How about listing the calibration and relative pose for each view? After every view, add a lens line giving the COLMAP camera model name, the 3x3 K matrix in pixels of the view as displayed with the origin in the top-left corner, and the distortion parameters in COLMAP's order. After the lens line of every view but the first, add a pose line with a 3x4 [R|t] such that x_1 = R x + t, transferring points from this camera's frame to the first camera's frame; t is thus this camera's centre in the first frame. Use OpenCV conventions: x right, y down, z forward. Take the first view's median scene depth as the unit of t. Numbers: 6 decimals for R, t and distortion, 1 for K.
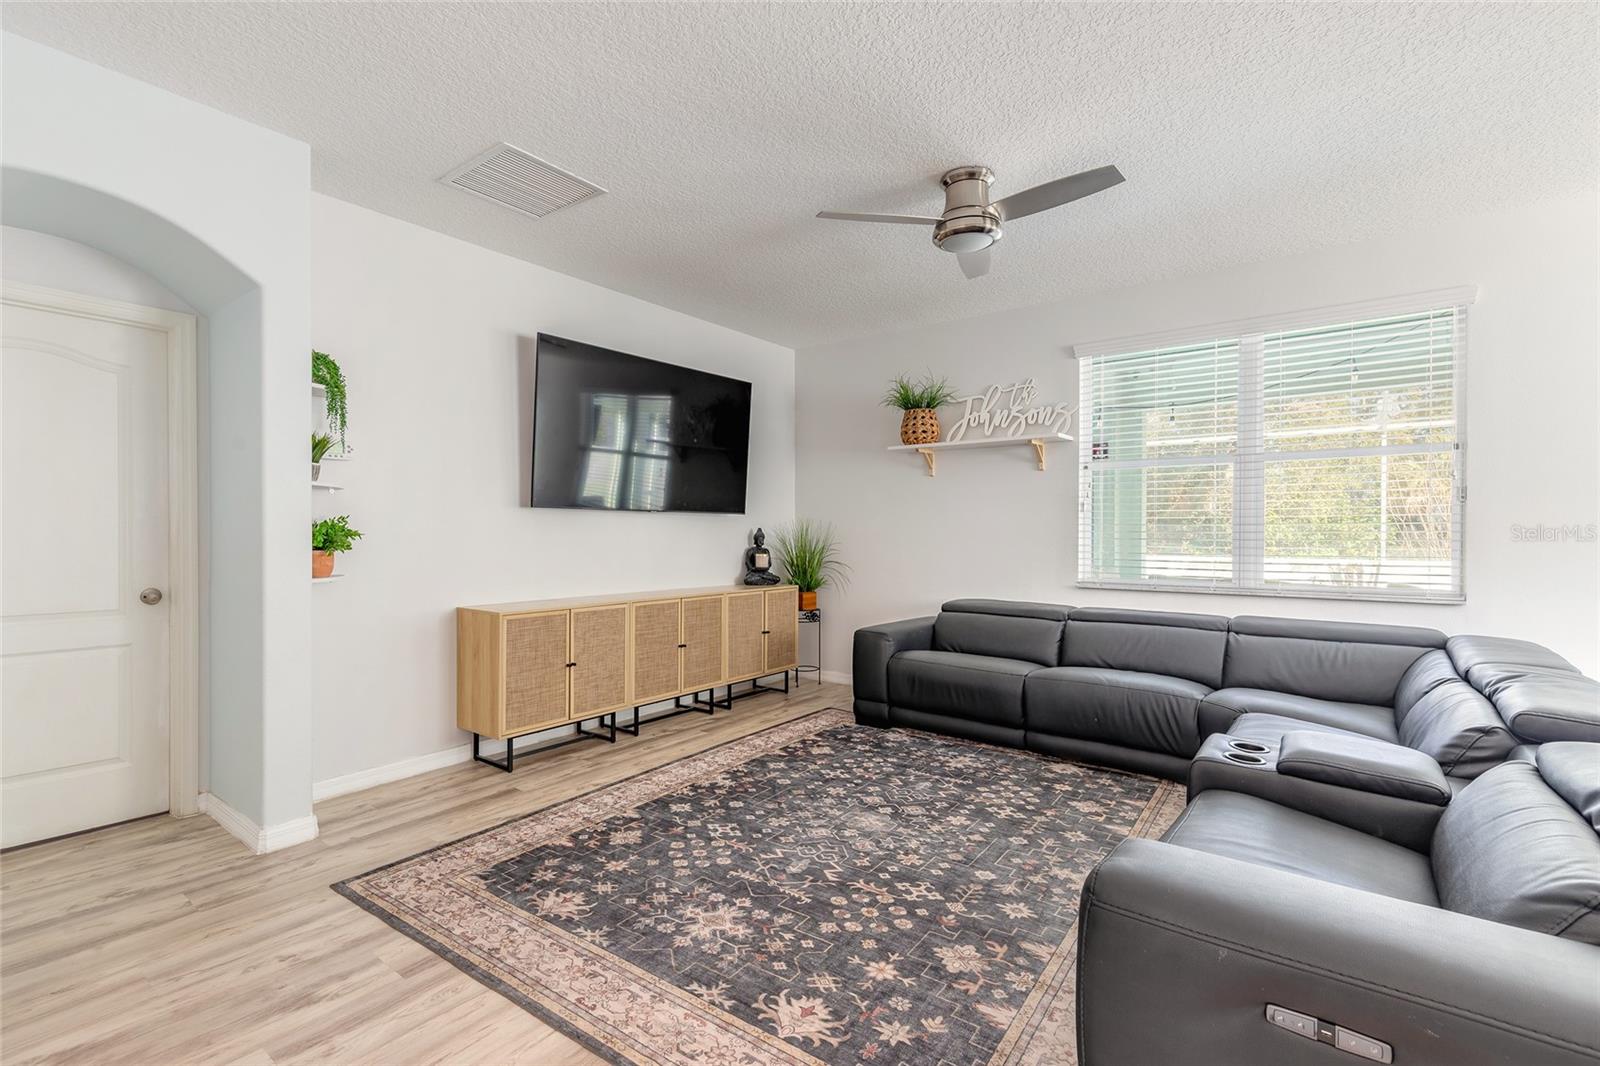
lens RADIAL K [[721.6, 0, 797.0], [0, 721.6, 539.4], [0, 0, 1]] dist [0.005383, -0.000505]
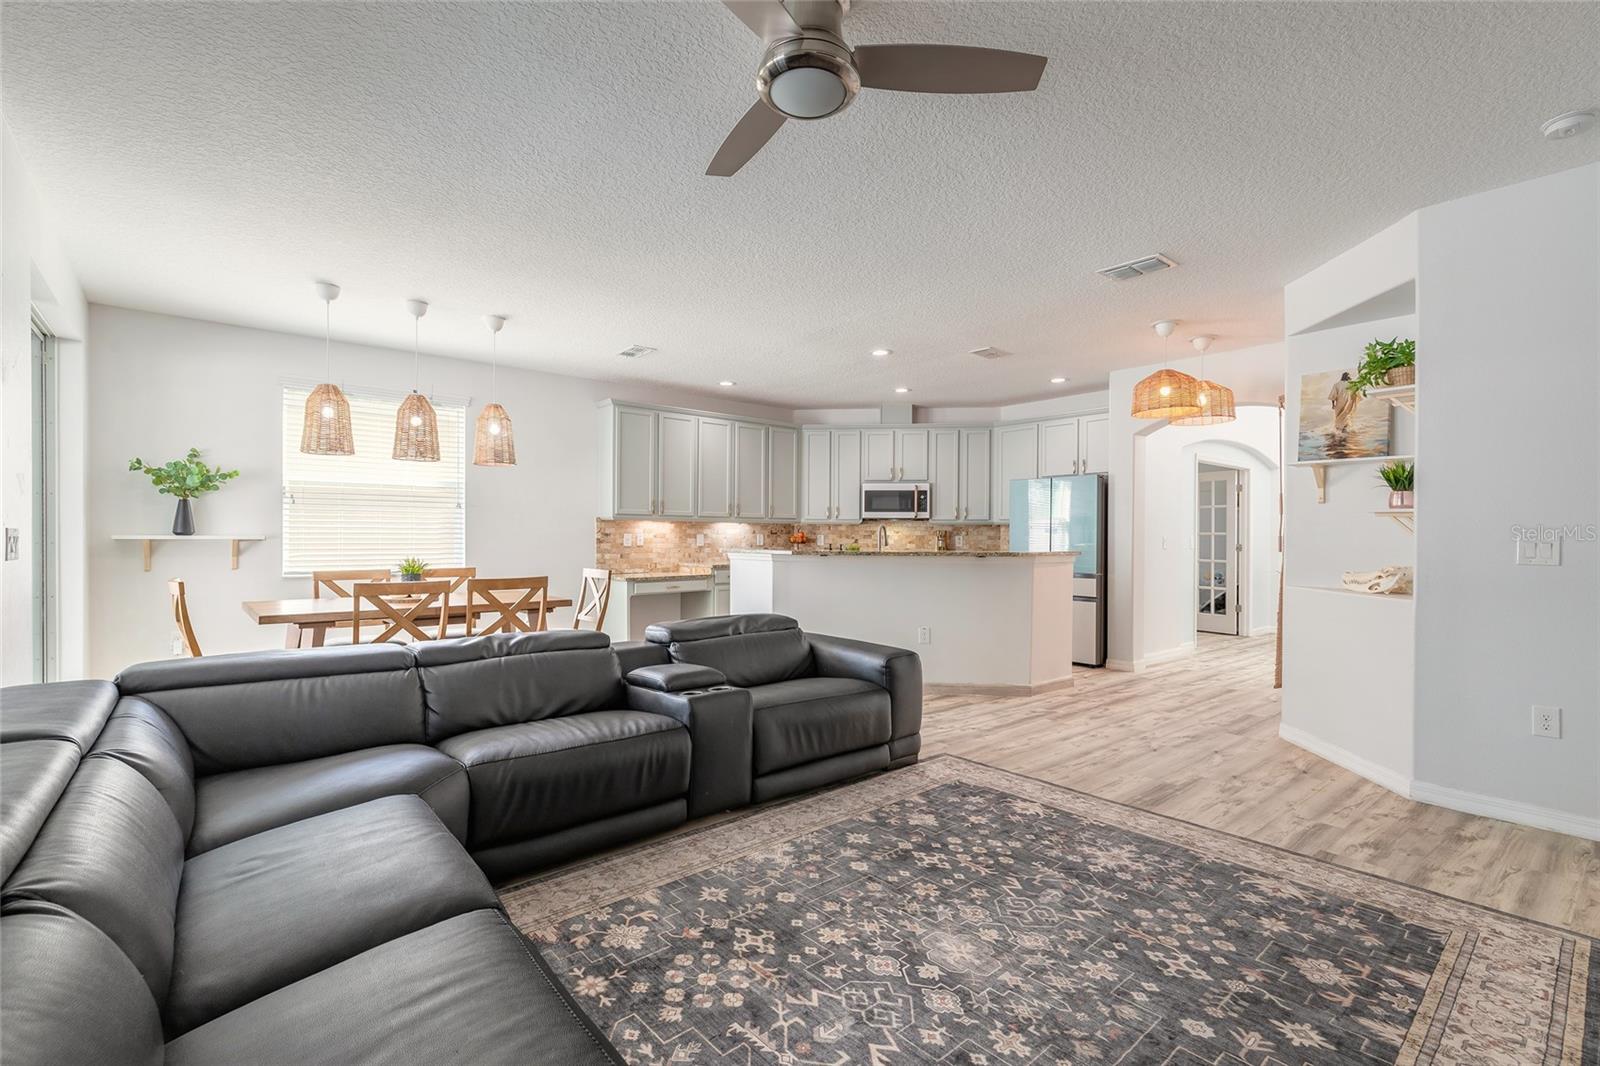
lens RADIAL K [[721.6, 0, 797.0], [0, 721.6, 539.4], [0, 0, 1]] dist [0.005383, -0.000505]
pose [[-0.973934, -0.005731, 0.226760, 0.089265], [-0.002824, 0.999910, 0.013144, -0.013940], [-0.226815, 0.012162, -0.973862, 1.574711]]
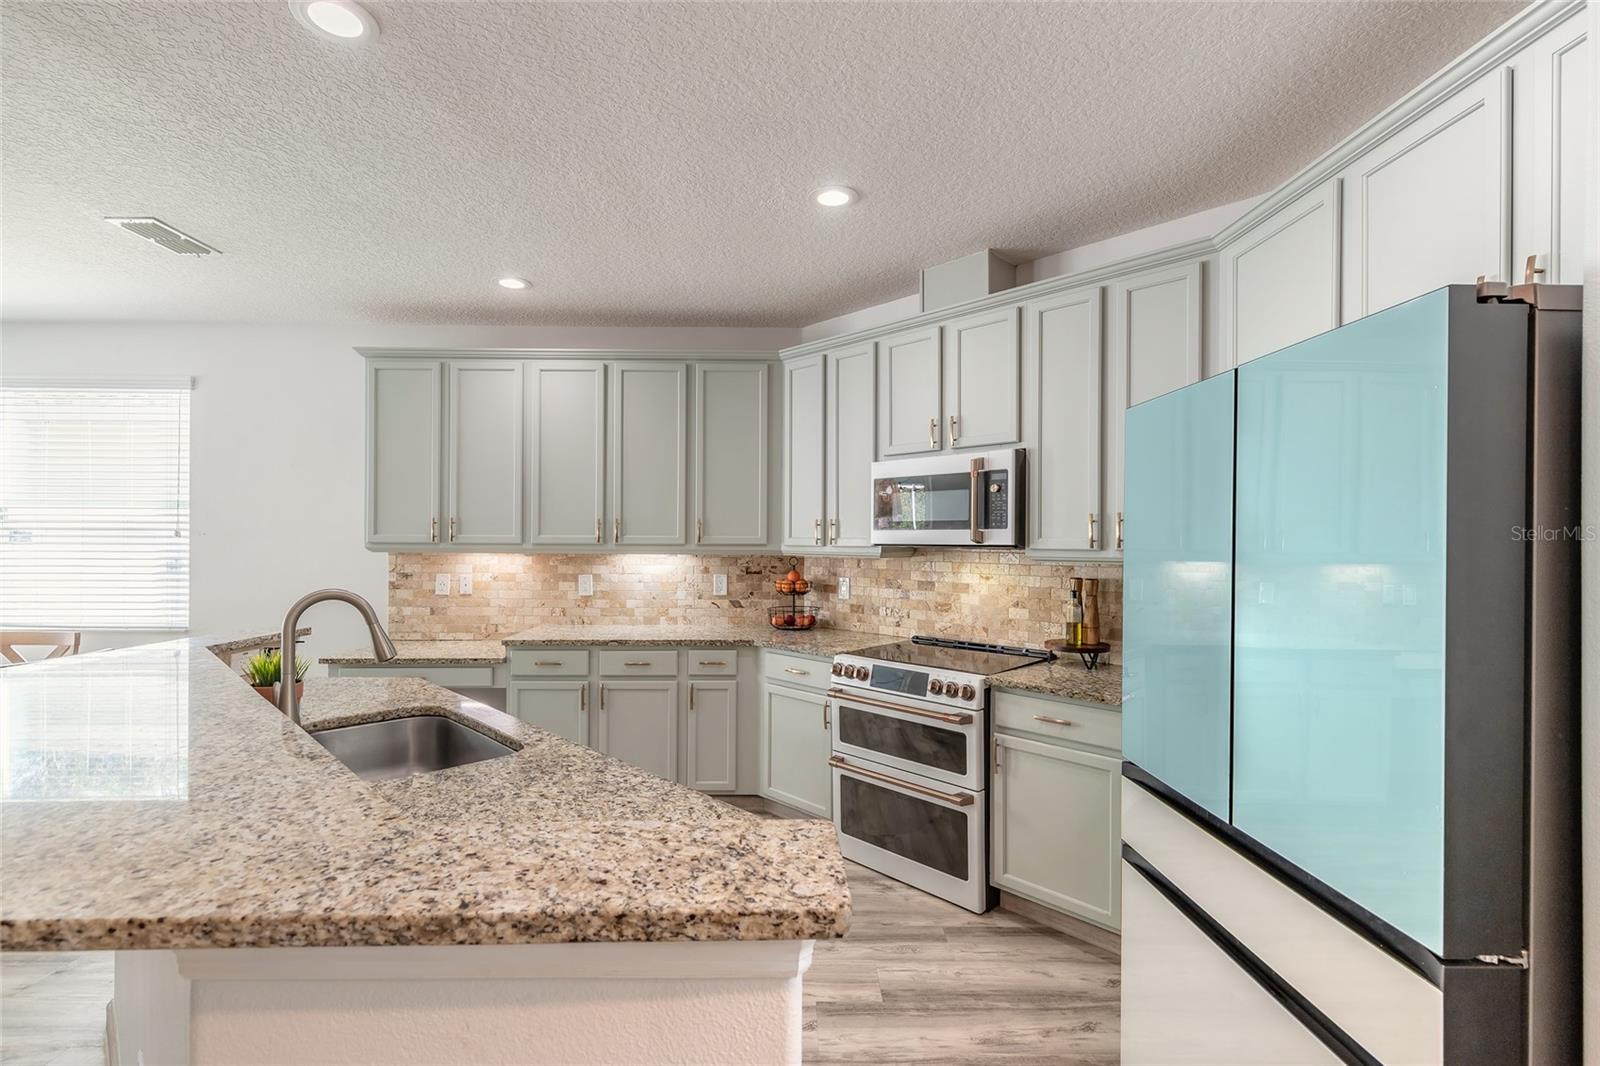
lens RADIAL K [[720.3, 0, 792.5], [0, 720.3, 539.1], [0, 0, 1]] dist [0.003674, -0.000778]
pose [[-0.609336, -0.000671, 0.792912, -0.344618], [0.003209, 0.999989, 0.003313, -0.067530], [-0.792906, 0.004563, -0.609327, -0.187453]]
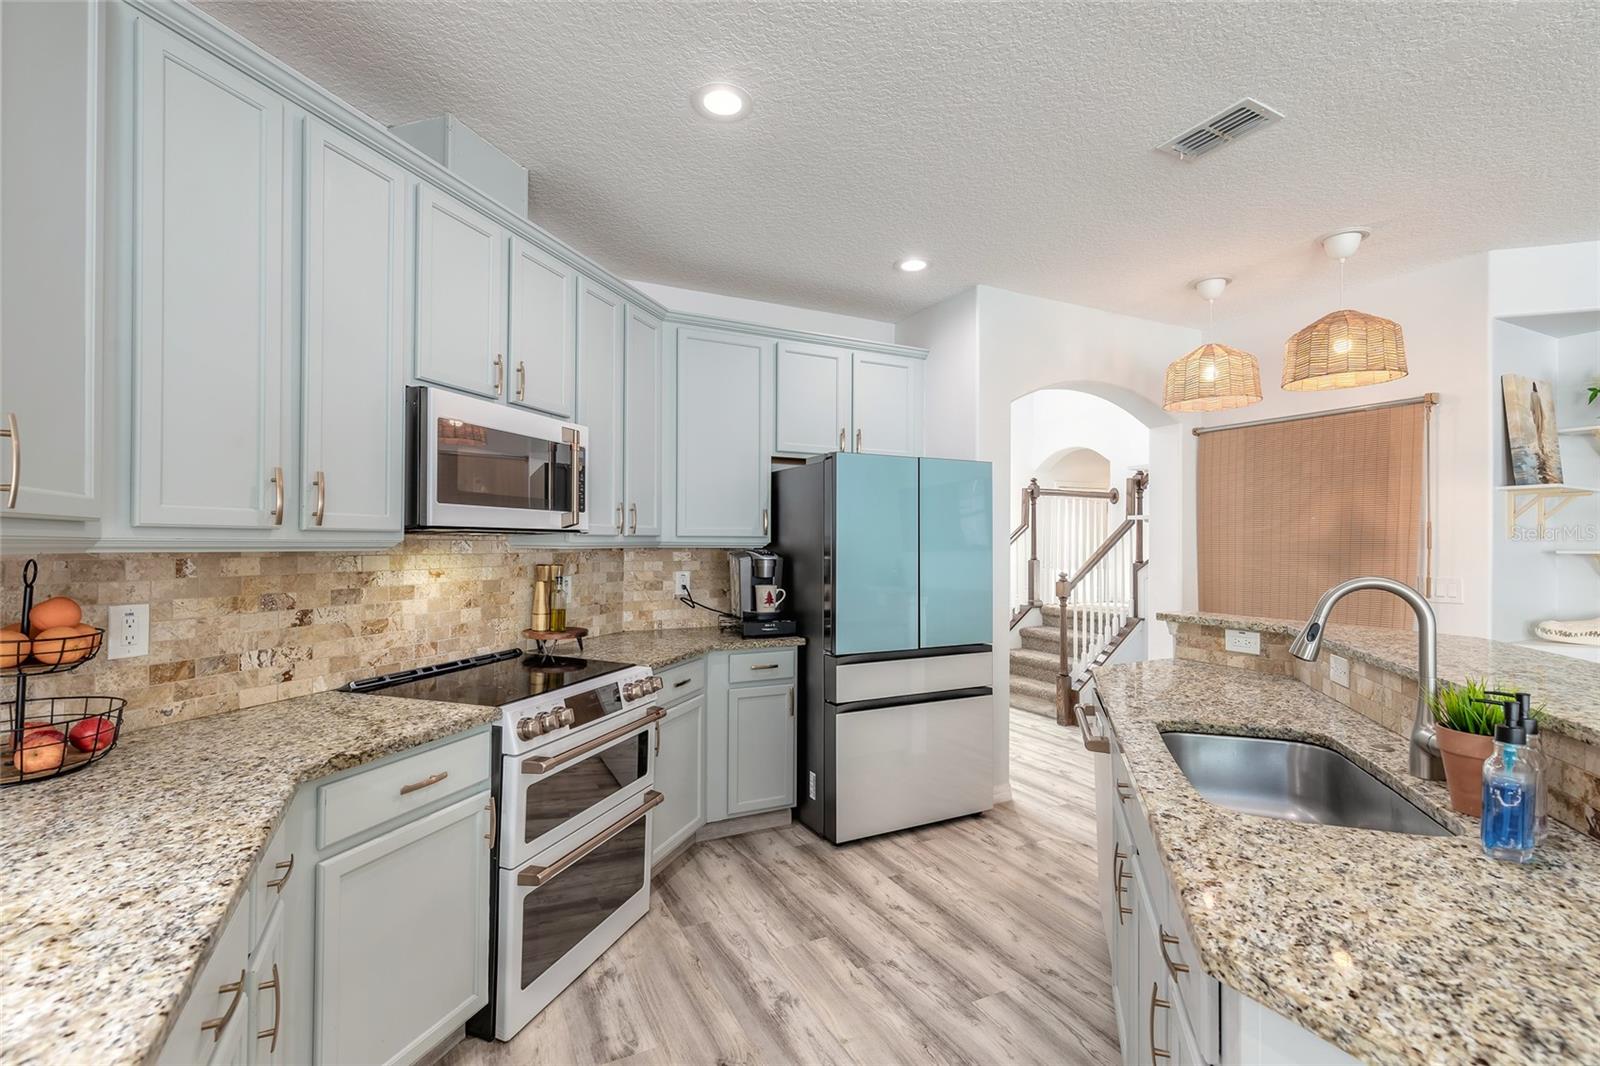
lens RADIAL K [[720.3, 0, 792.5], [0, 720.3, 539.1], [0, 0, 1]] dist [0.003674, -0.000778]
pose [[-0.443428, -0.004228, -0.896300, 0.863842], [-0.012284, 0.999924, 0.001360, -0.049883], [0.896226, 0.011614, -0.443446, -0.369242]]
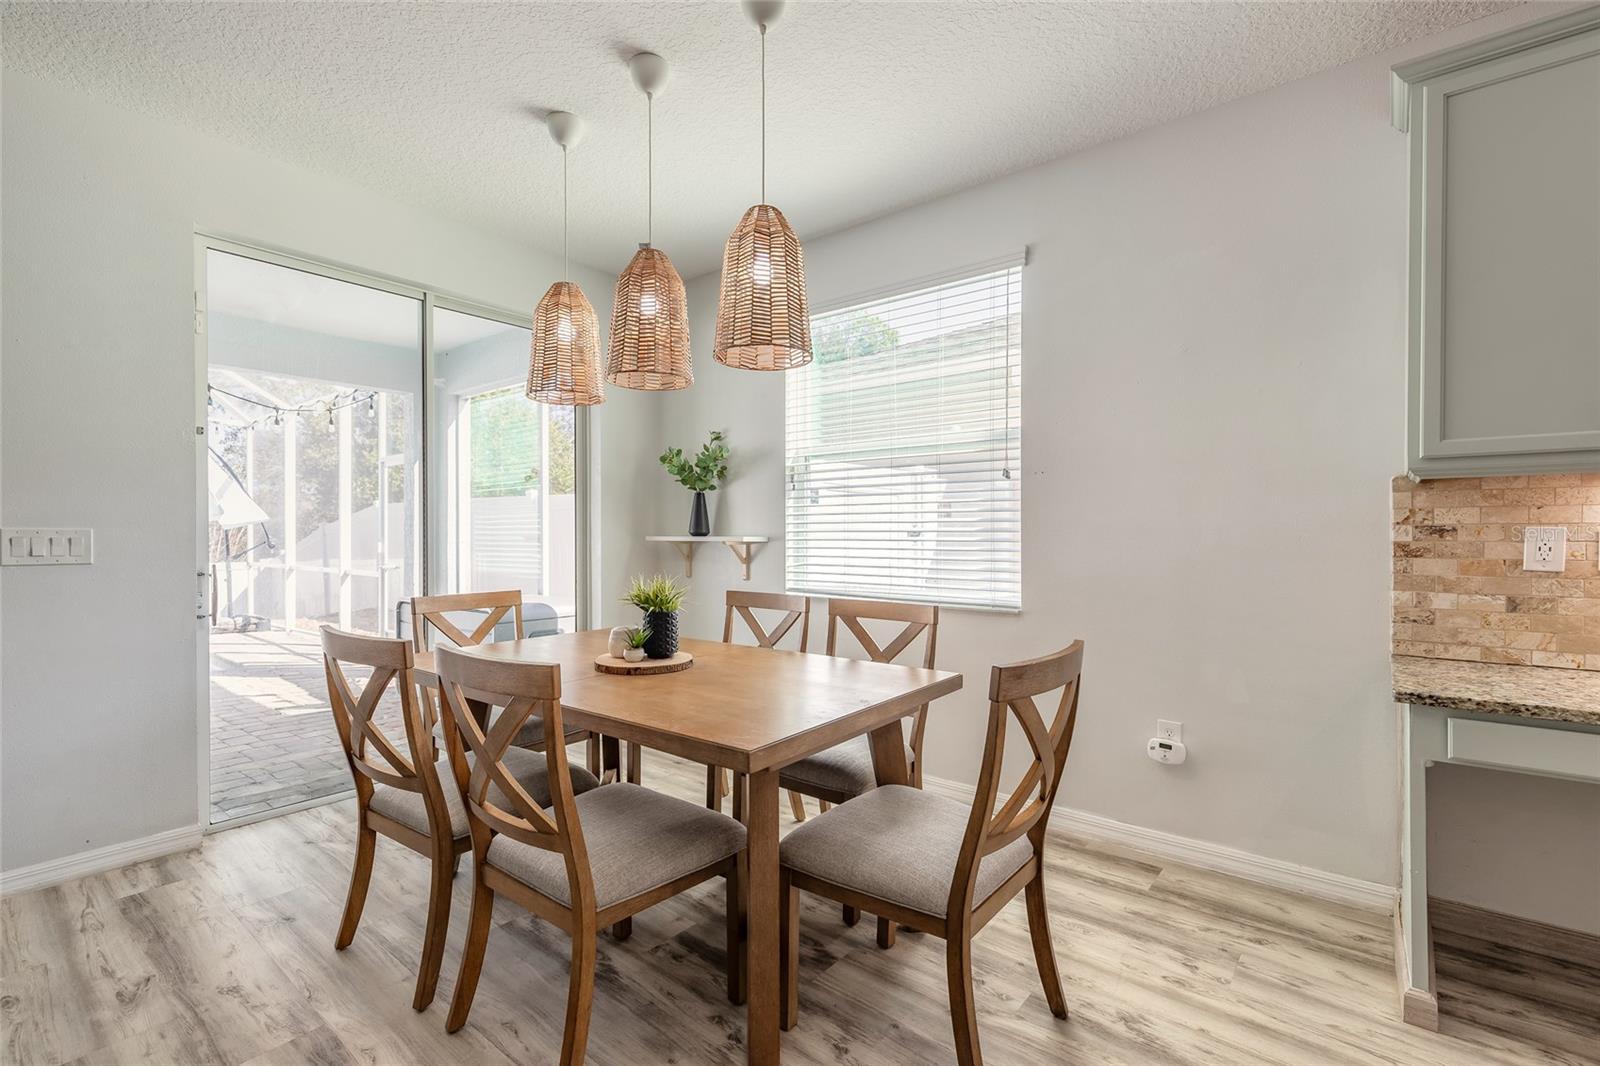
lens RADIAL K [[721.6, 0, 797.0], [0, 721.6, 539.4], [0, 0, 1]] dist [0.005383, -0.000505]
pose [[0.031032, -0.007115, 0.999493, 0.455107], [0.009900, 0.999928, 0.006810, -0.000405], [-0.999469, 0.009684, 0.031100, 0.146590]]
